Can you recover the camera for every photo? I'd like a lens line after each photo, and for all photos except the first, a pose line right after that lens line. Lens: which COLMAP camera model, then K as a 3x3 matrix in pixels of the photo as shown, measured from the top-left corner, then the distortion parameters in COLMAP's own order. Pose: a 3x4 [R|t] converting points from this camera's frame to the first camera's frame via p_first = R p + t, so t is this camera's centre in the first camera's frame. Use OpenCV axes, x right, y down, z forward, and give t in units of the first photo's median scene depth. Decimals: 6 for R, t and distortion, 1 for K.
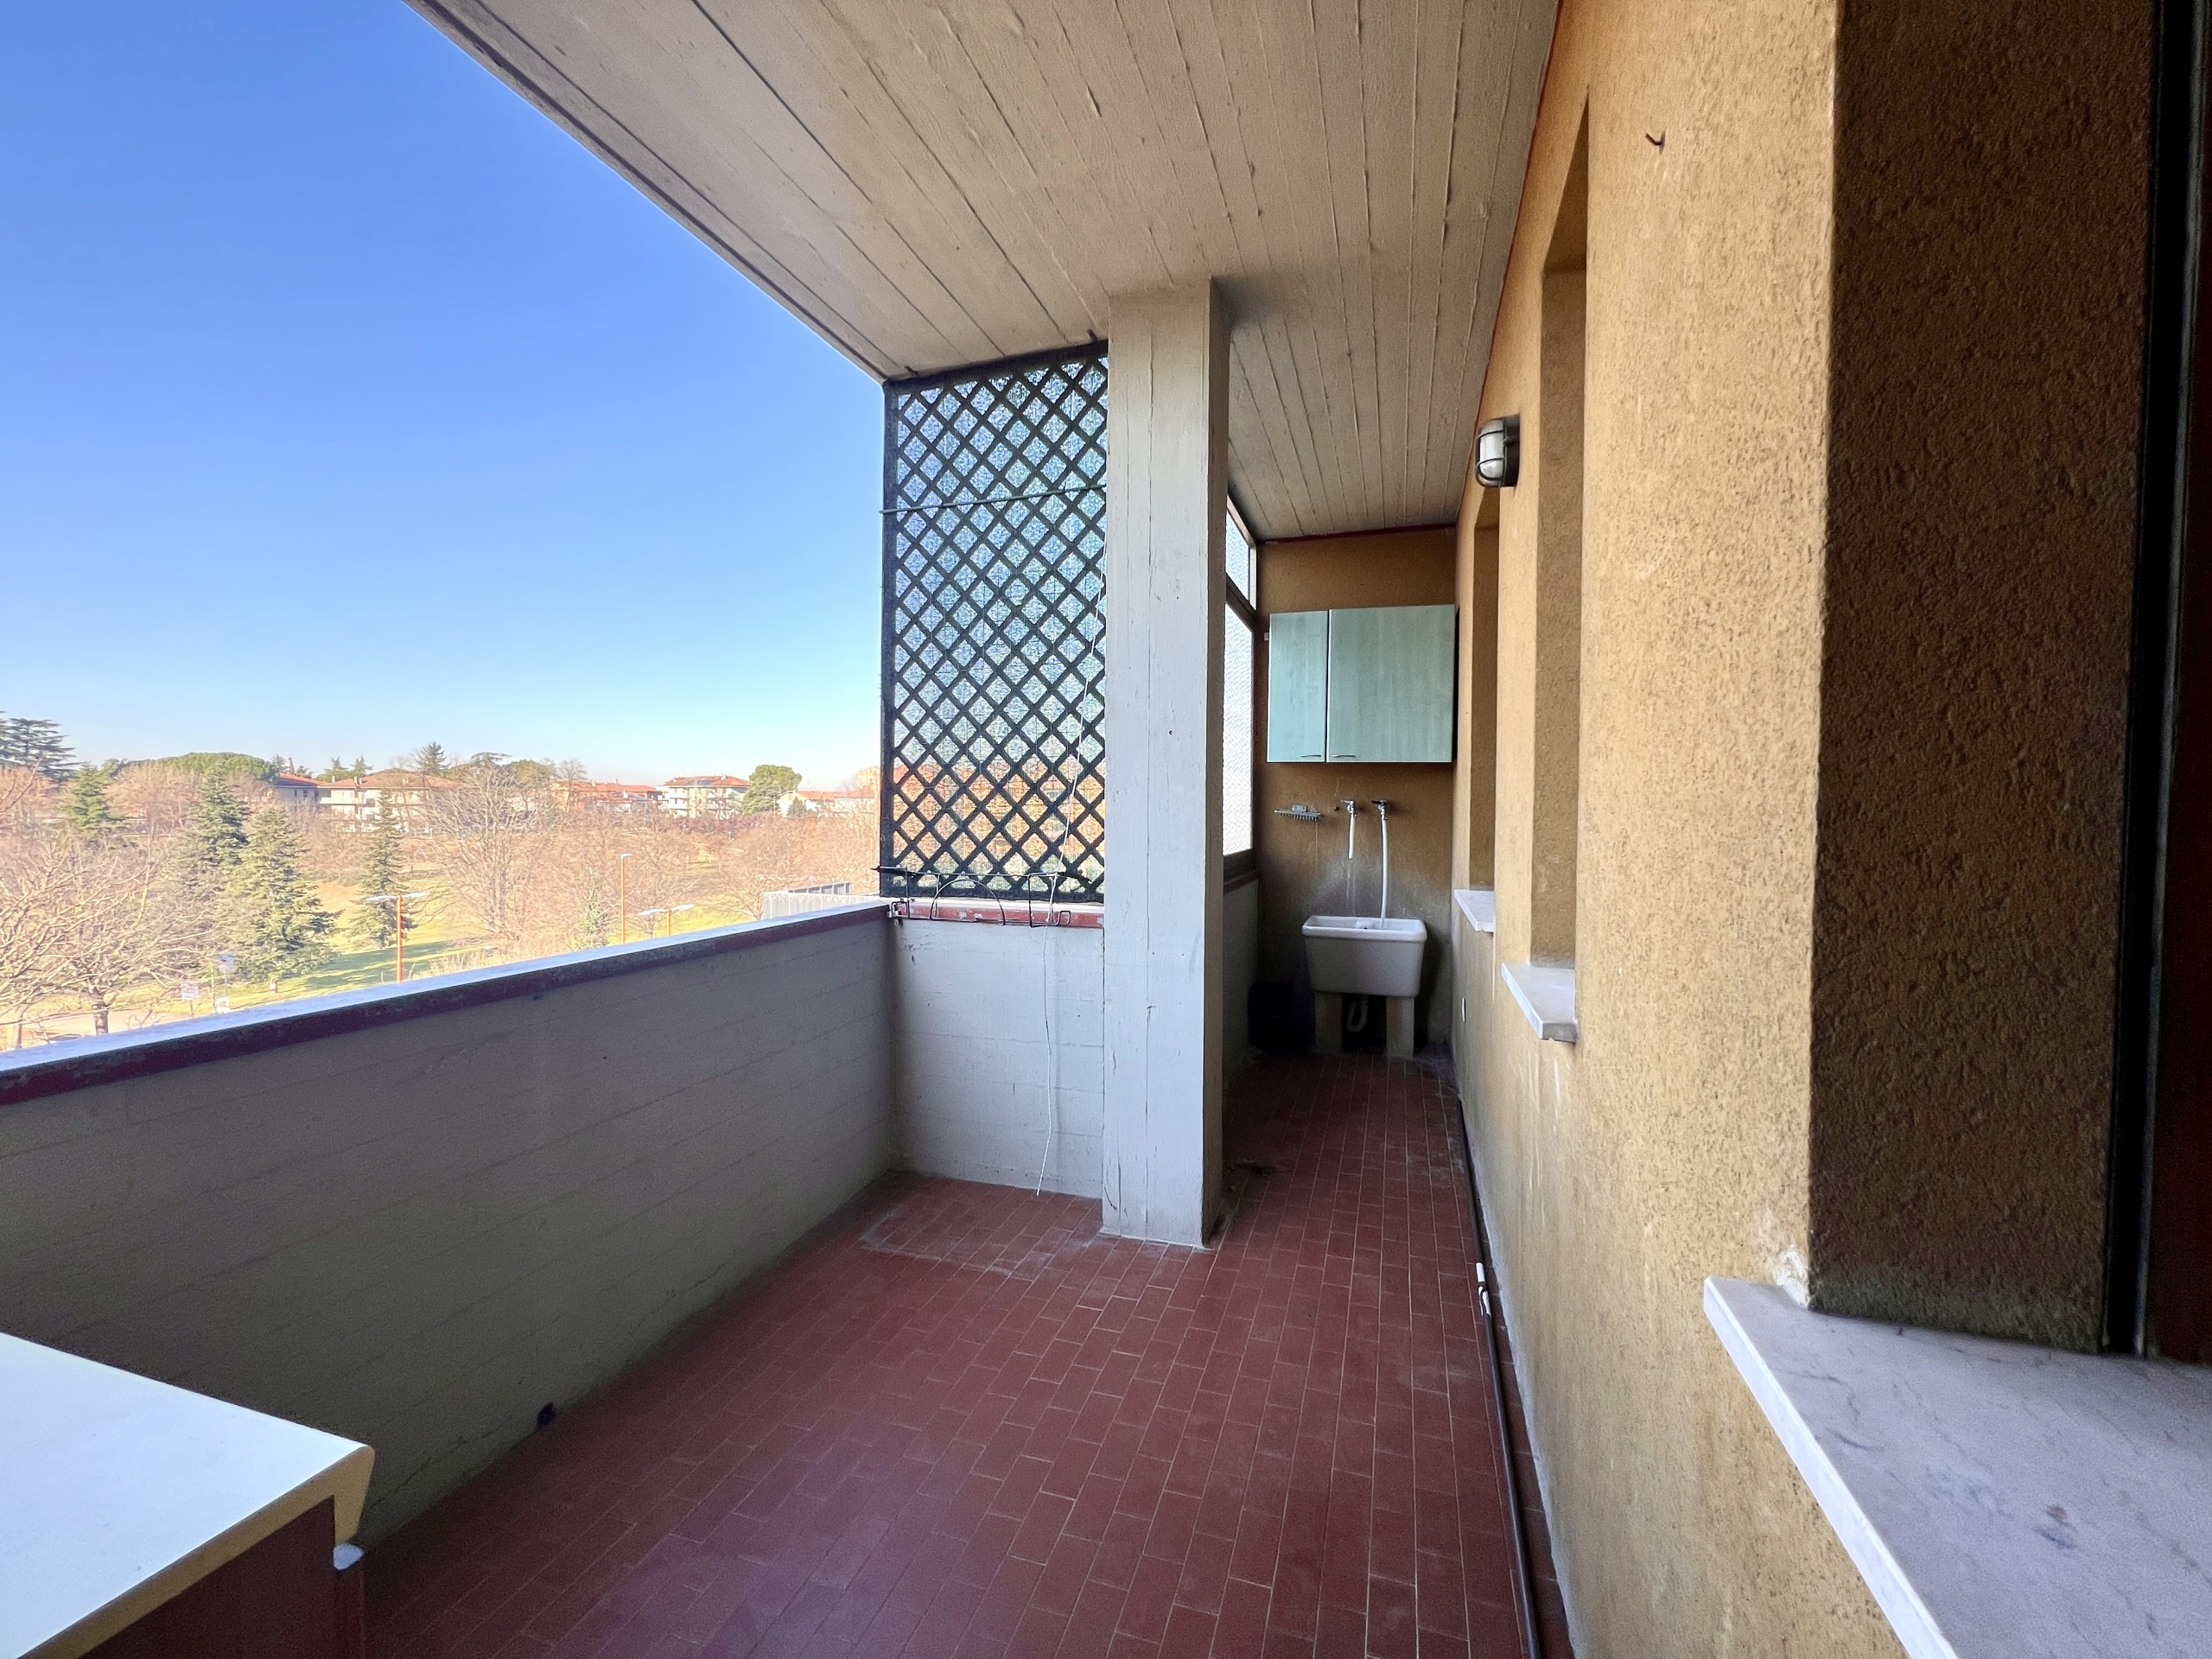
lens RADIAL K [[885.2, 0, 1110.3], [0, 885.2, 827.3], [0, 0, 1]] dist [-0.001252, 0.000215]
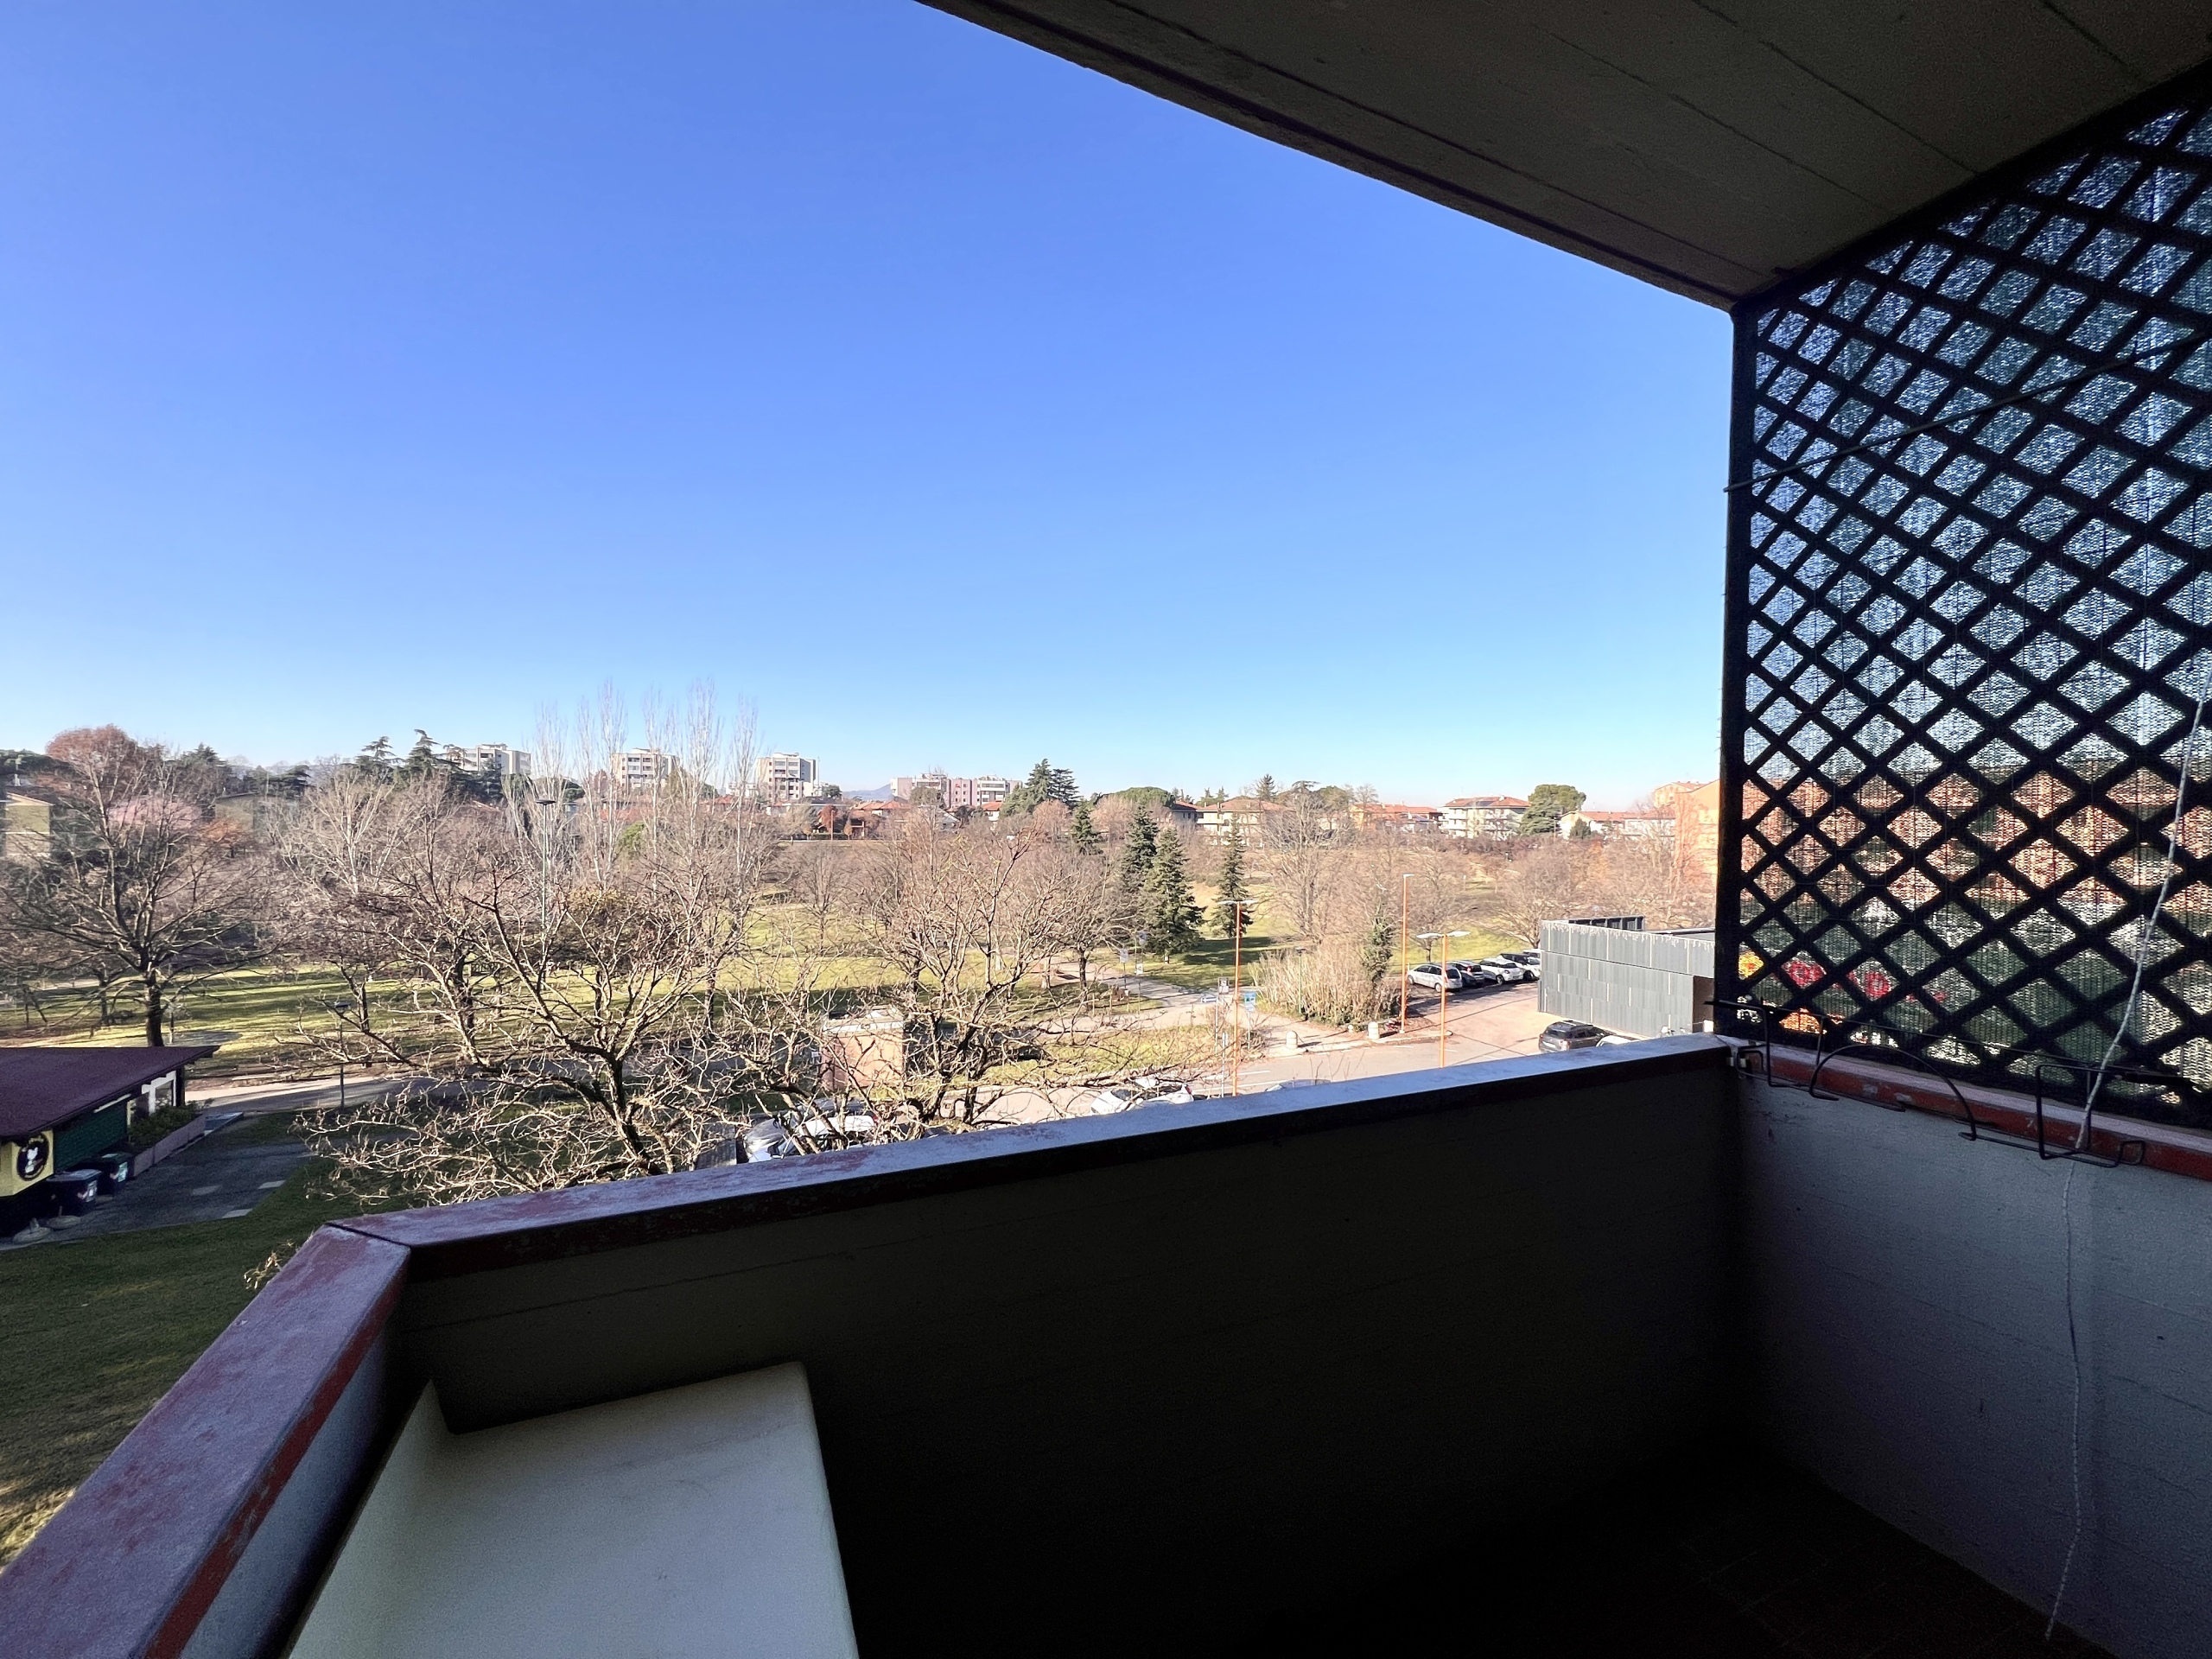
lens RADIAL K [[881.4, 0, 1101.7], [0, 881.4, 830.7], [0, 0, 1]] dist [-0.002261, -0.000060]
pose [[0.669091, 0.010017, -0.743113, -0.066393], [-0.024292, 0.999670, -0.008398, -0.064243], [0.742784, 0.023671, 0.669113, 0.160618]]
